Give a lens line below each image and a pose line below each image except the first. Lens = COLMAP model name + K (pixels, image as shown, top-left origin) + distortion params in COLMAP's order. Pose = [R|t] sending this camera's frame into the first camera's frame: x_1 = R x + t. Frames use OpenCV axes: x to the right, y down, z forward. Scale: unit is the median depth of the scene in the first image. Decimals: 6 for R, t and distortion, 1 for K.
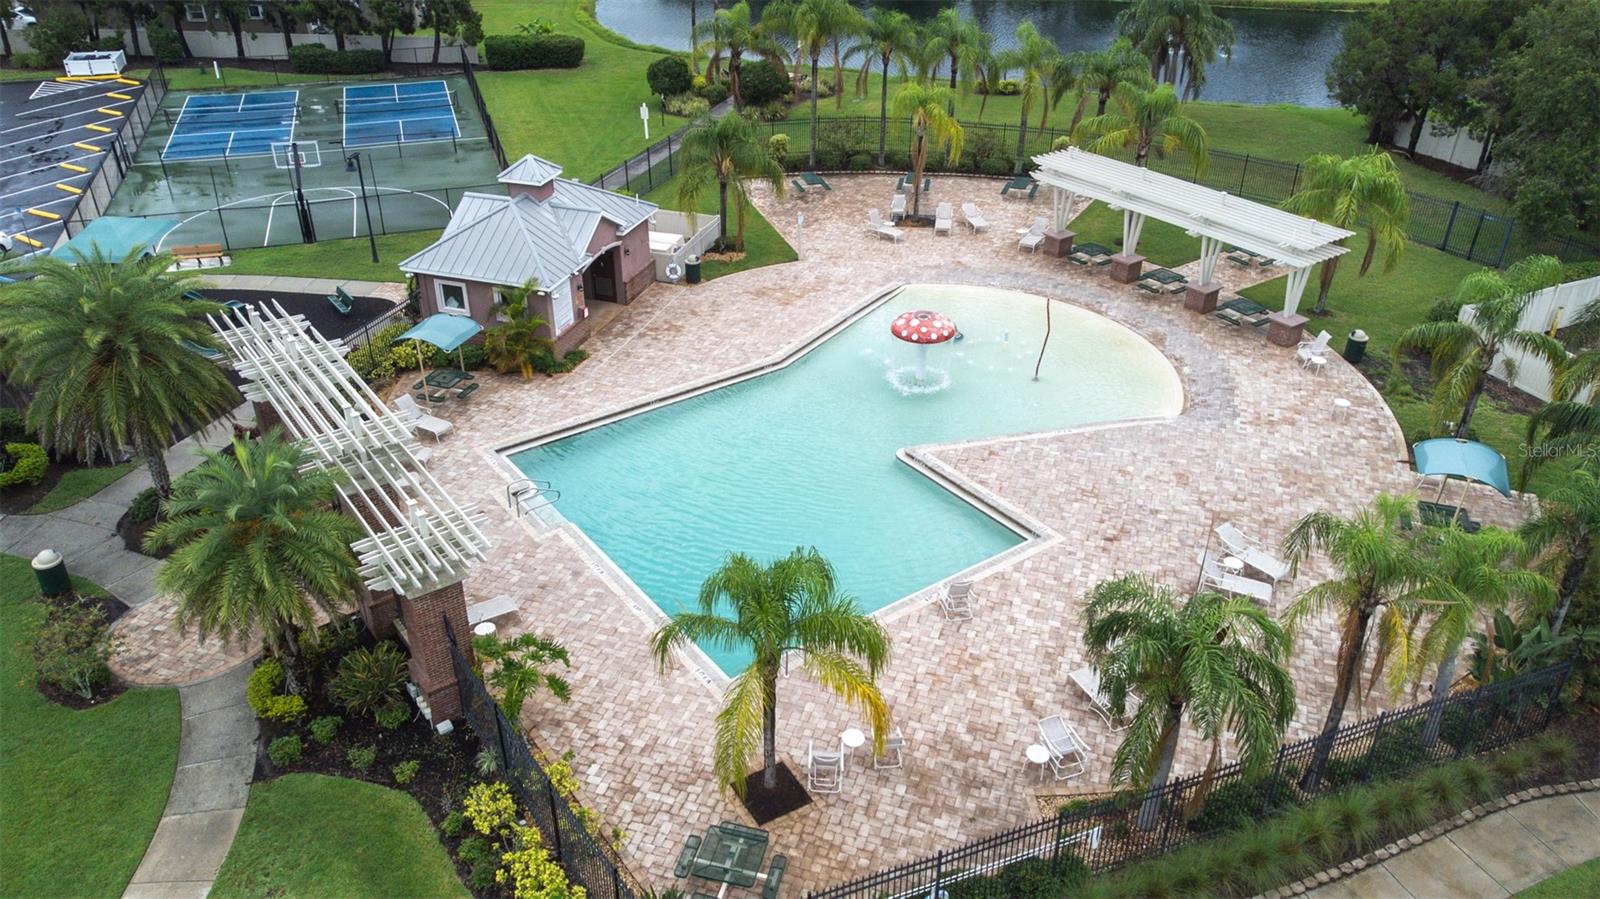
lens RADIAL K [[1180.0, 0, 804.0], [0, 1180.0, 472.1], [0, 0, 1]] dist [0.041411, 0.001332]
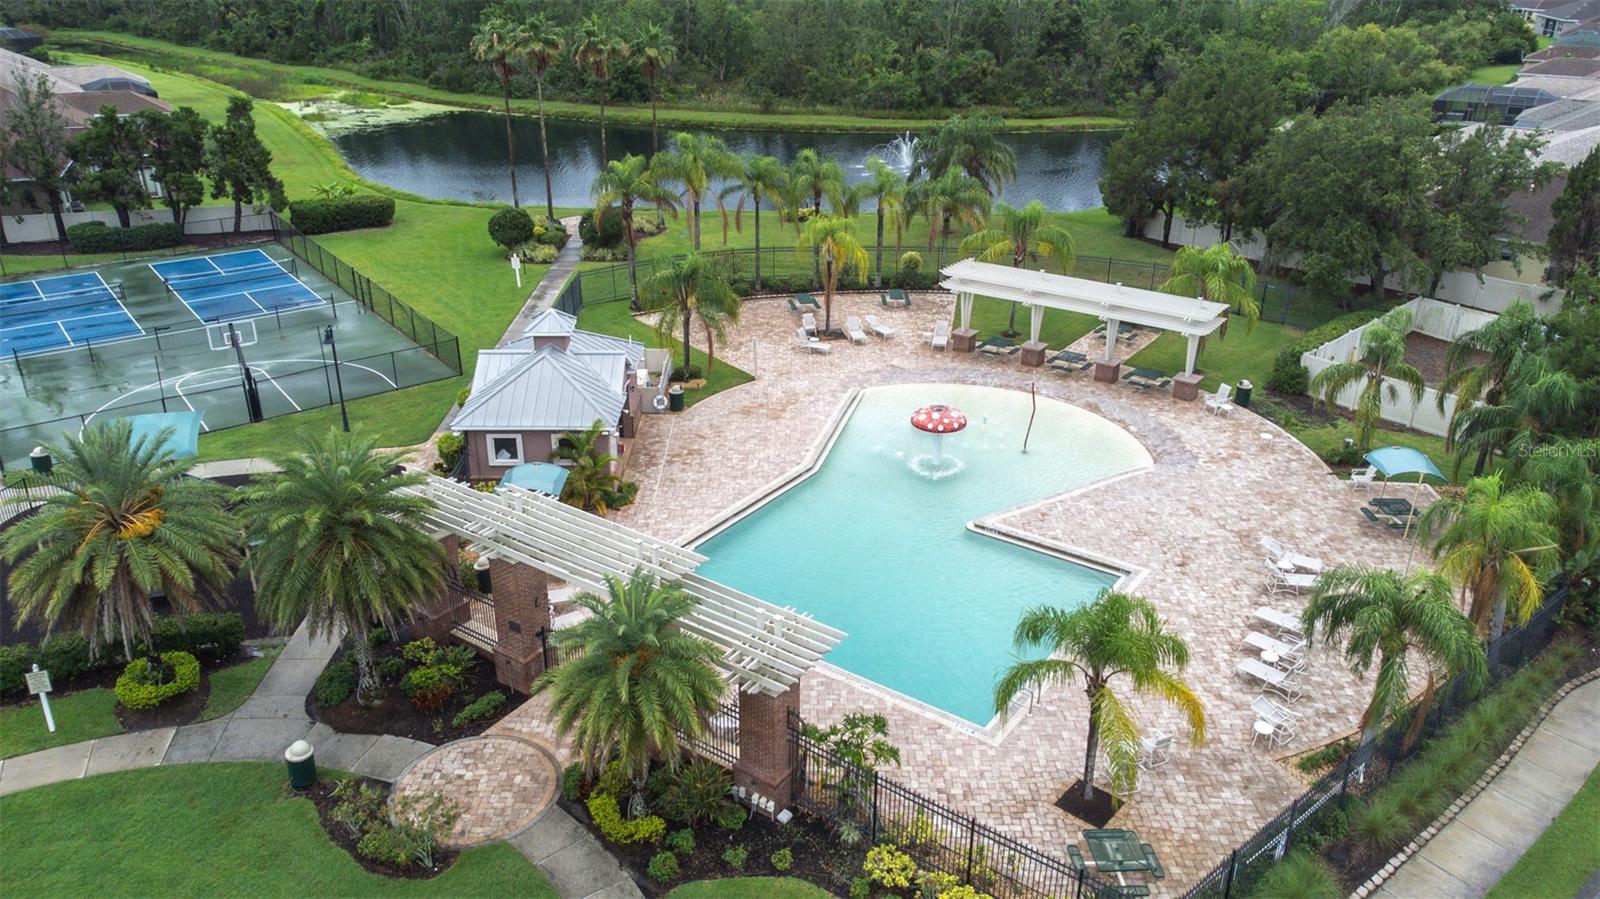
lens RADIAL K [[1180.0, 0, 804.0], [0, 1180.0, 472.1], [0, 0, 1]] dist [0.041411, 0.001332]
pose [[0.946481, -0.137508, 0.292003, -0.318109], [0.165725, 0.983385, -0.074083, -0.007568], [-0.276964, 0.118511, 0.953544, -0.046926]]
